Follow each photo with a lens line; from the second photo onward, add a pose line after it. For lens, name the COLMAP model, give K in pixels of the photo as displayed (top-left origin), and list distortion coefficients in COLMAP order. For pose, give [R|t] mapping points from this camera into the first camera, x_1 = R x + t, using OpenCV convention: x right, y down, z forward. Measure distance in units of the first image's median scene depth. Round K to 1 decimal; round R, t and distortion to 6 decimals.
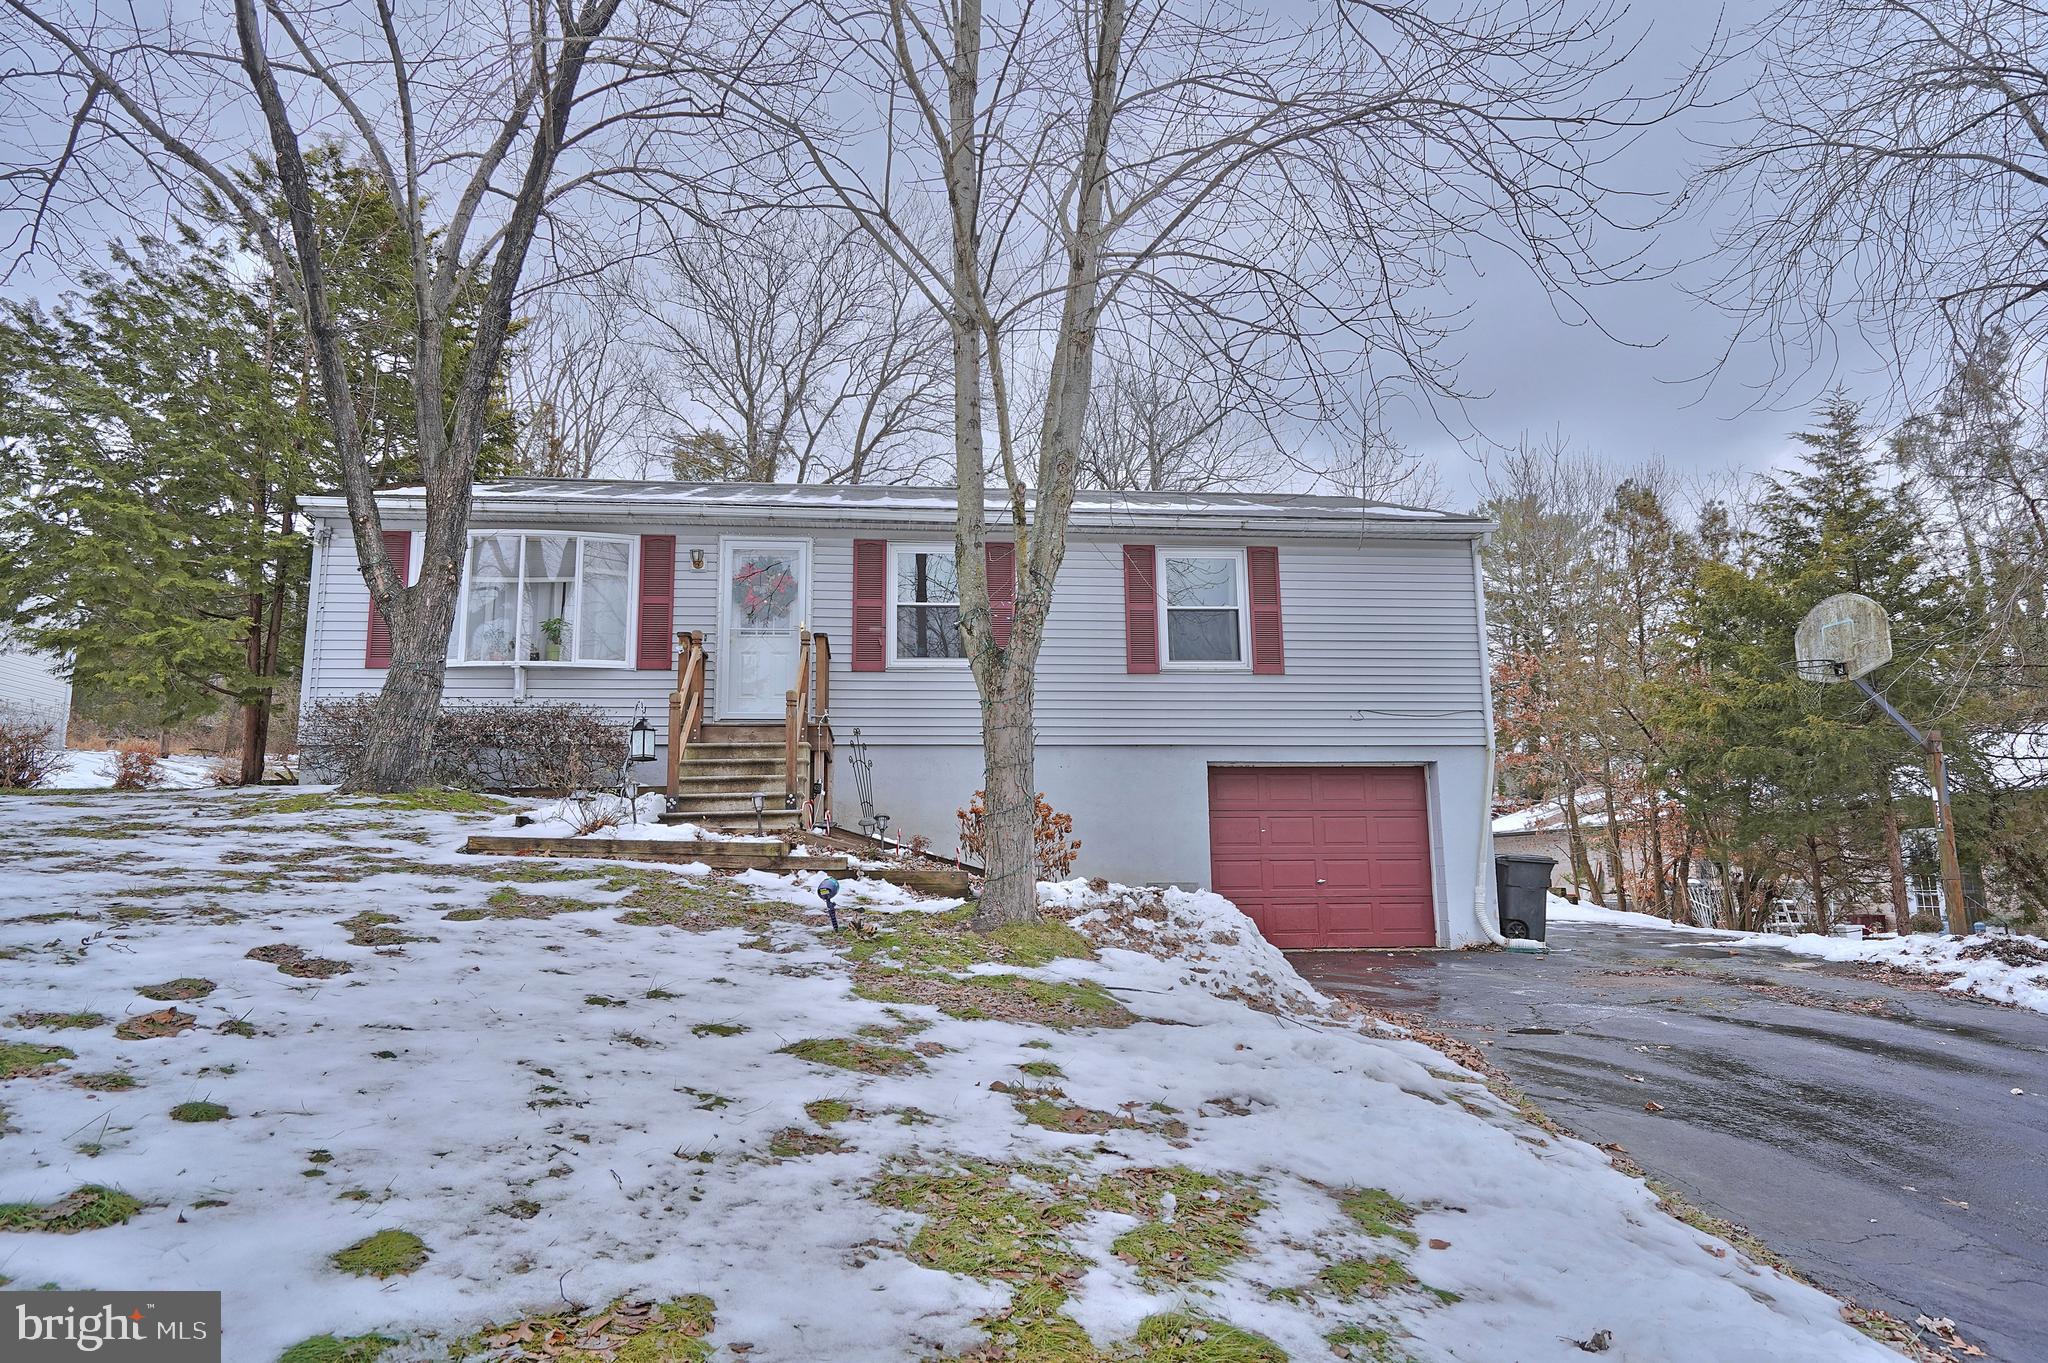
lens RADIAL K [[1196.8, 0, 1024.0], [0, 1196.8, 681.5], [0, 0, 1]] dist [0.000687, -0.000444]
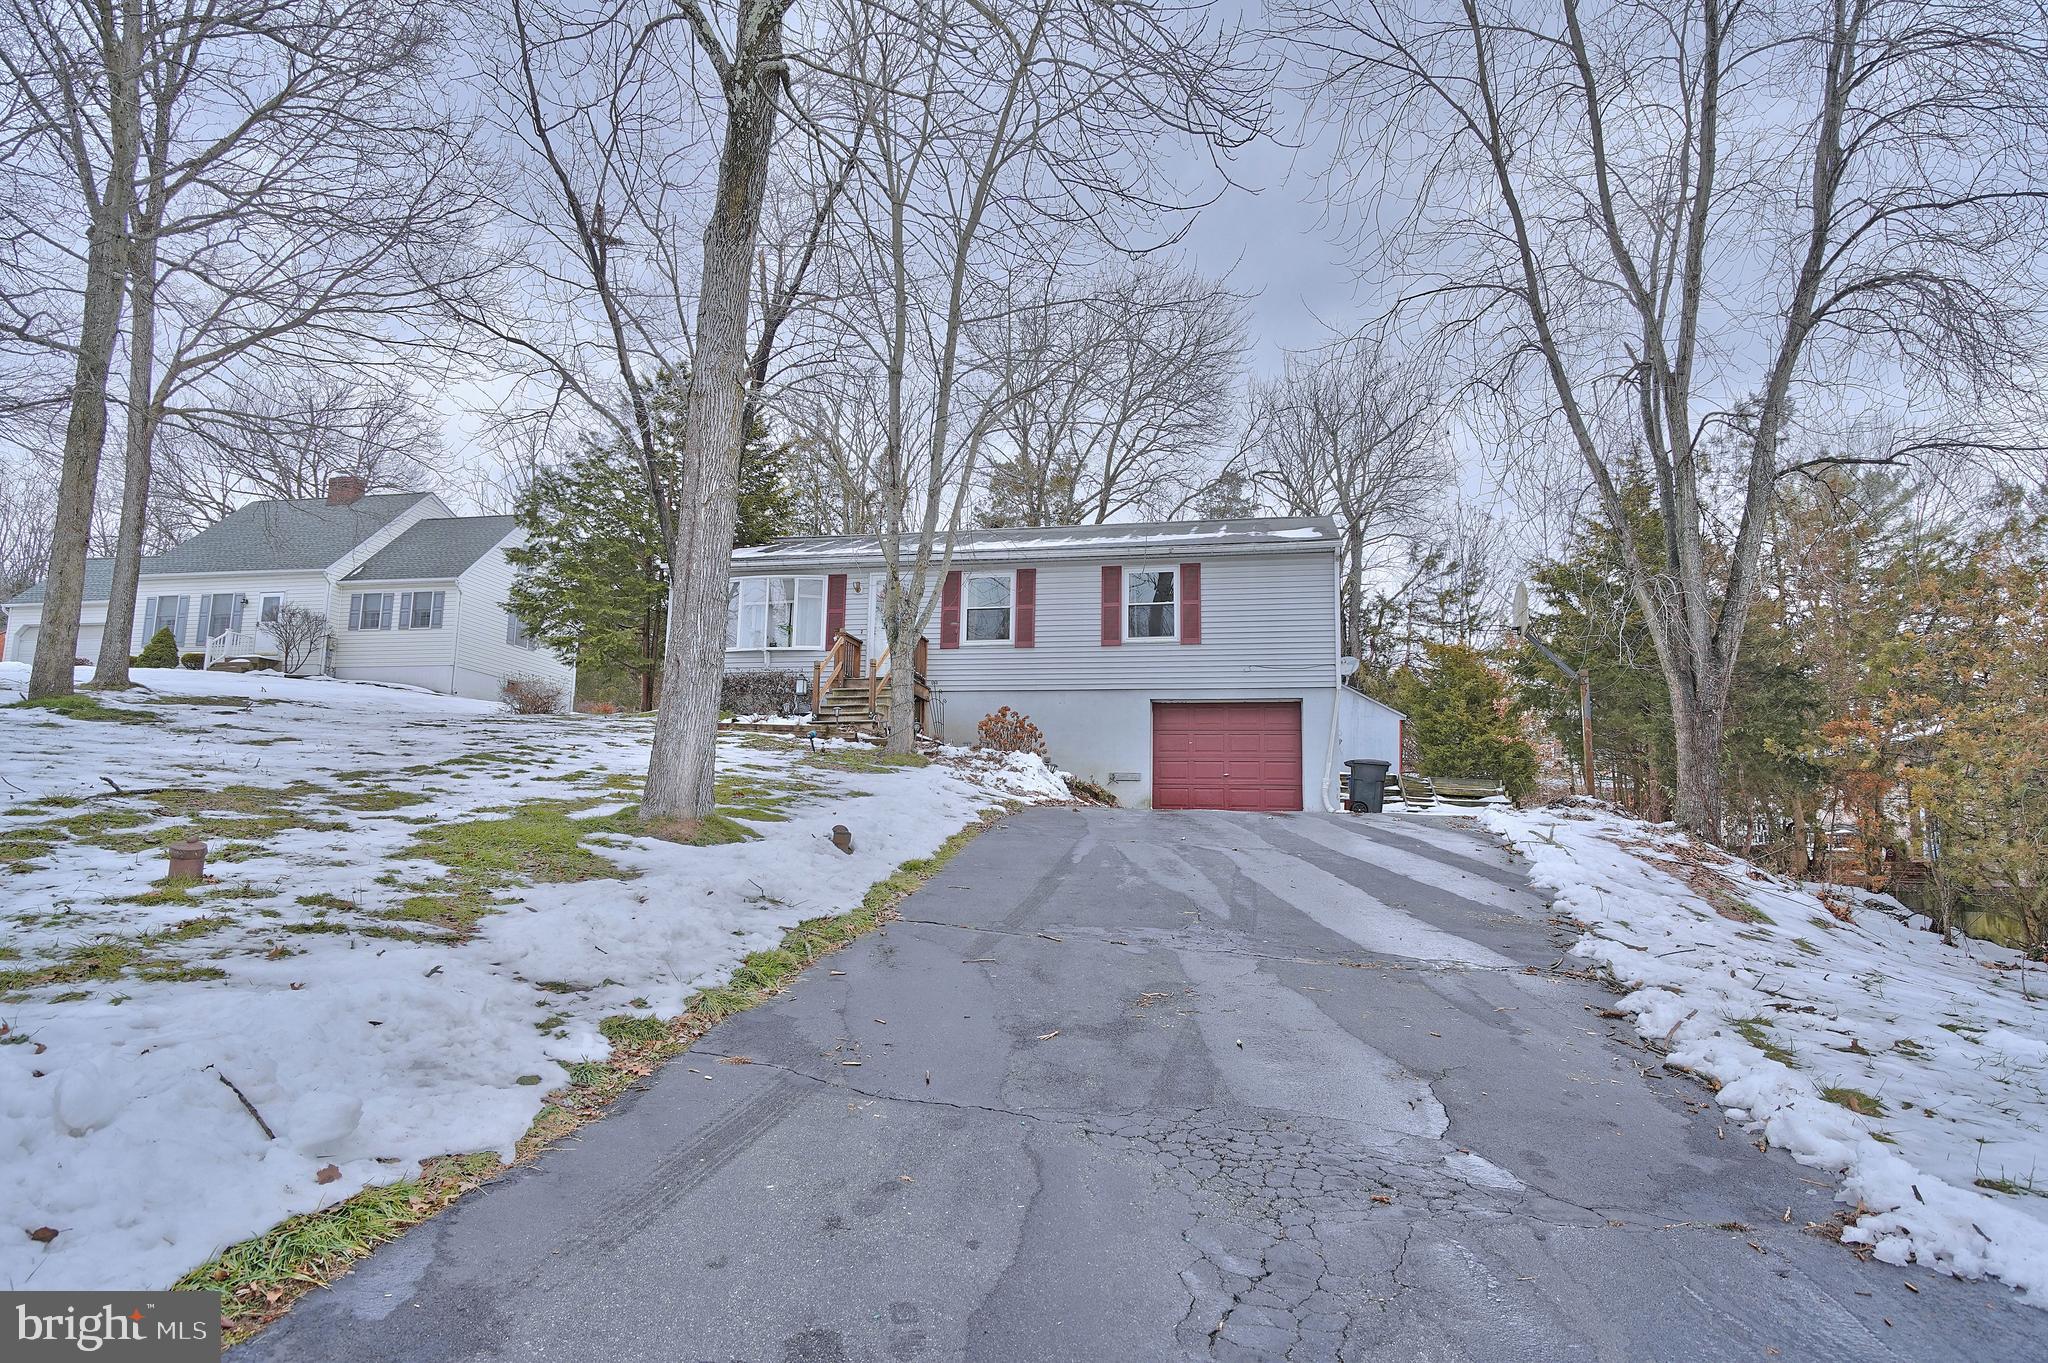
lens RADIAL K [[1210.2, 0, 1024.0], [0, 1210.2, 681.5], [0, 0, 1]] dist [-0.002717, -0.000385]
pose [[0.945589, -0.016152, -0.324961, 0.519144], [0.019158, 0.999798, 0.006051, 0.029695], [0.324798, -0.011947, 0.945708, -0.587033]]
